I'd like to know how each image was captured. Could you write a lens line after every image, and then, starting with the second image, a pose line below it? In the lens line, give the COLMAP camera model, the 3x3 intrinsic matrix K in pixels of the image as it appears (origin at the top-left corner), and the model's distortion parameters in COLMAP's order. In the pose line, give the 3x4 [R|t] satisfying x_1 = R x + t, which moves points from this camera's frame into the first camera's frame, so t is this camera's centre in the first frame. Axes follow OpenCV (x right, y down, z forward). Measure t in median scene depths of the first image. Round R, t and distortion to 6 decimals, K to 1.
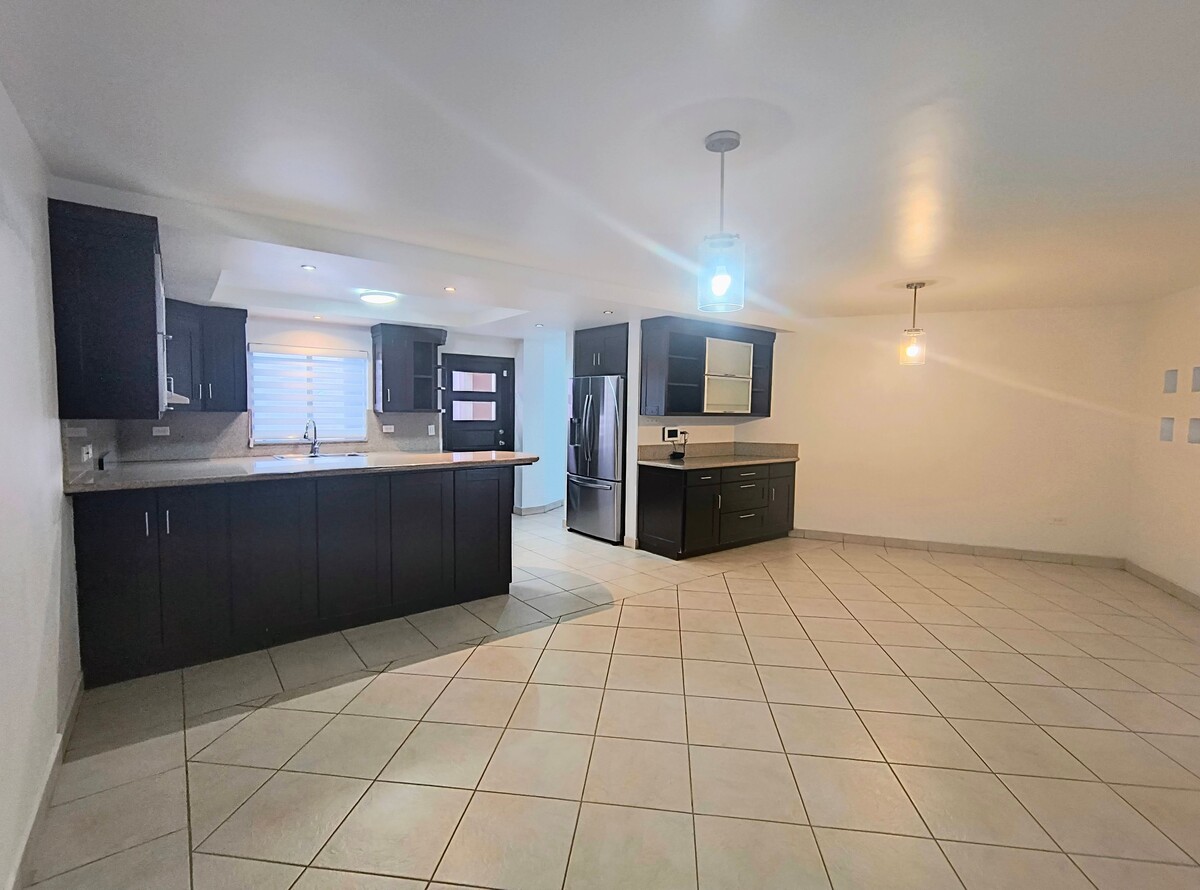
lens RADIAL K [[547.1, 0, 598.4], [0, 547.1, 444.3], [0, 0, 1]] dist [0.005025, 0.000886]
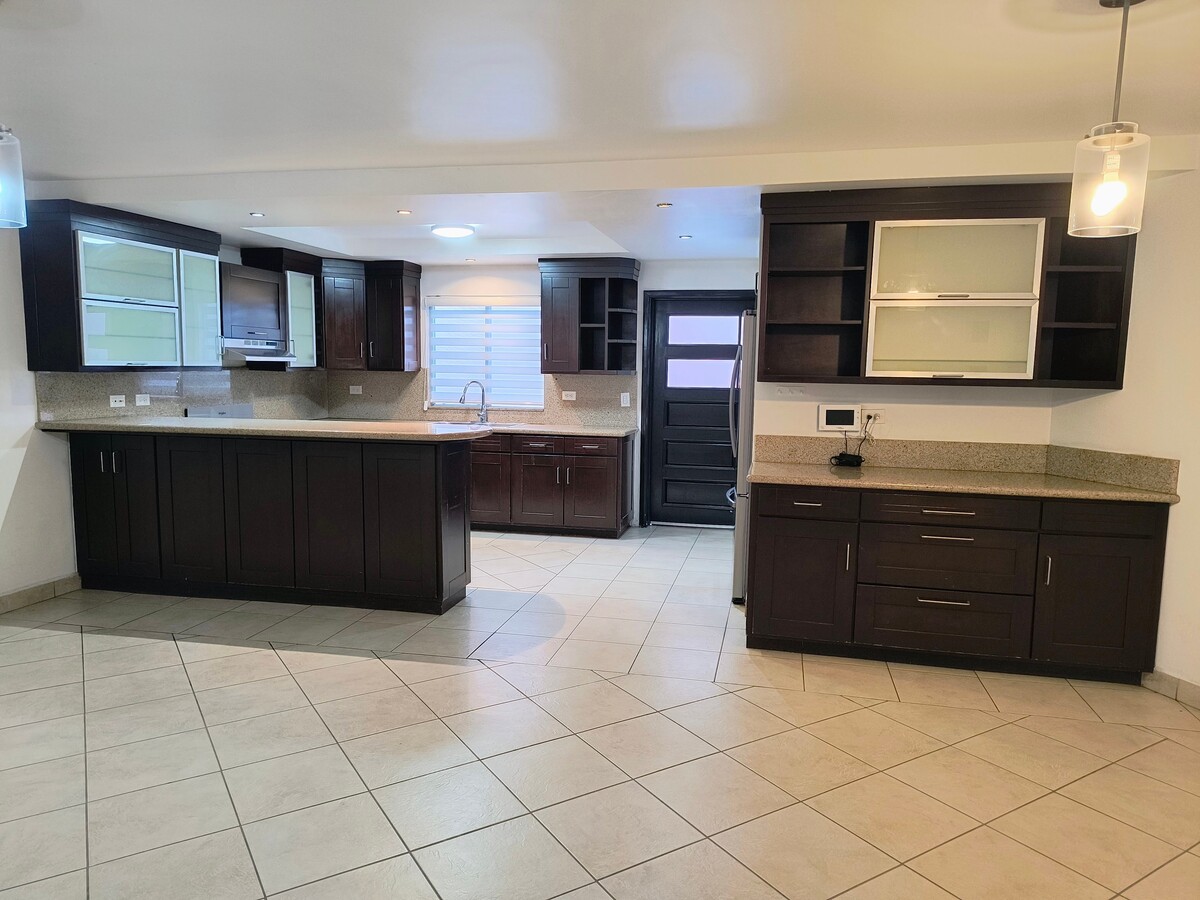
lens RADIAL K [[820.2, 0, 599.7], [0, 820.2, 451.5], [0, 0, 1]] dist [0.017259, -0.005914]
pose [[0.646551, 0.077707, -0.758903, 0.579399], [-0.057394, 0.996934, 0.053183, -0.015257], [0.760709, 0.009171, 0.649028, 0.317388]]
